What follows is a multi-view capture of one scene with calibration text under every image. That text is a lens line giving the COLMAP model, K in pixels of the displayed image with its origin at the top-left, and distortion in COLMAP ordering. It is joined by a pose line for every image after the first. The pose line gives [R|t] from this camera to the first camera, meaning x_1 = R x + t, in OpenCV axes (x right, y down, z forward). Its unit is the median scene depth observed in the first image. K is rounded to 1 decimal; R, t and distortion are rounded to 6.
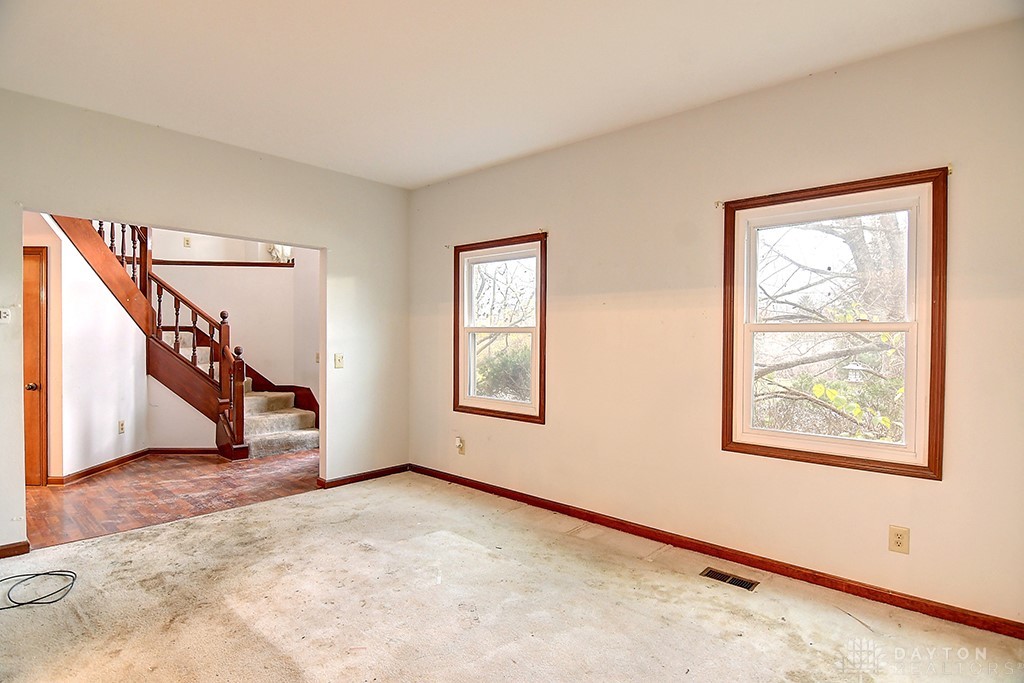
lens RADIAL K [[543.2, 0, 510.6], [0, 543.2, 333.5], [0, 0, 1]] dist [0.031093, -0.030129]
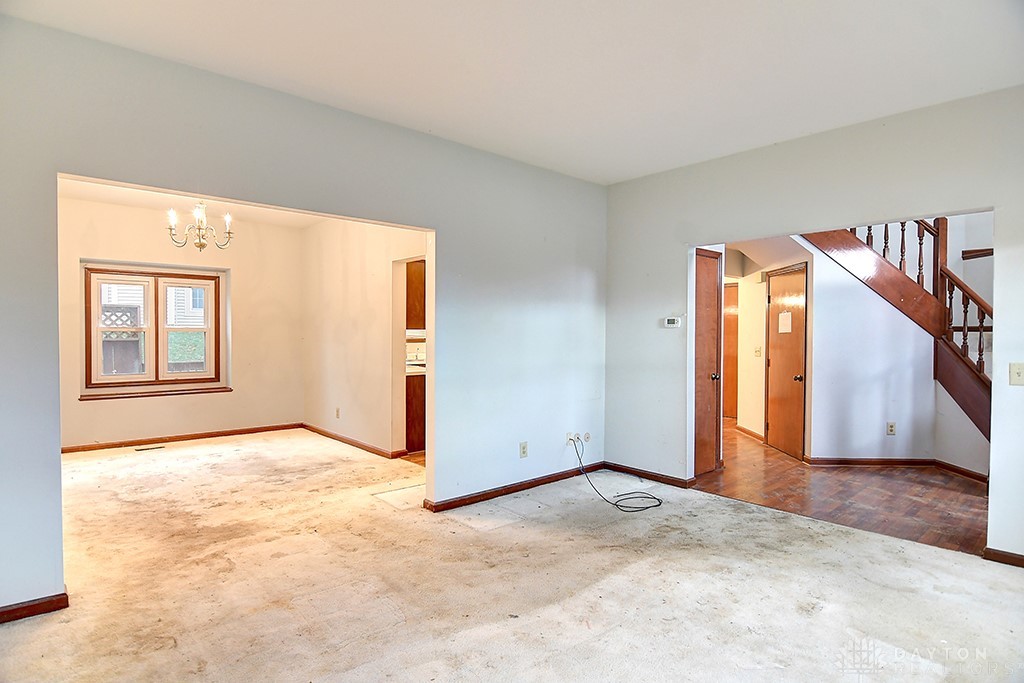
lens RADIAL K [[543.2, 0, 510.6], [0, 543.2, 333.5], [0, 0, 1]] dist [0.031093, -0.030129]
pose [[-0.091691, -0.007549, -0.995759, 0.475379], [0.000012, 0.999971, -0.007583, 0.007493], [0.995787, -0.000707, -0.091688, 0.558086]]
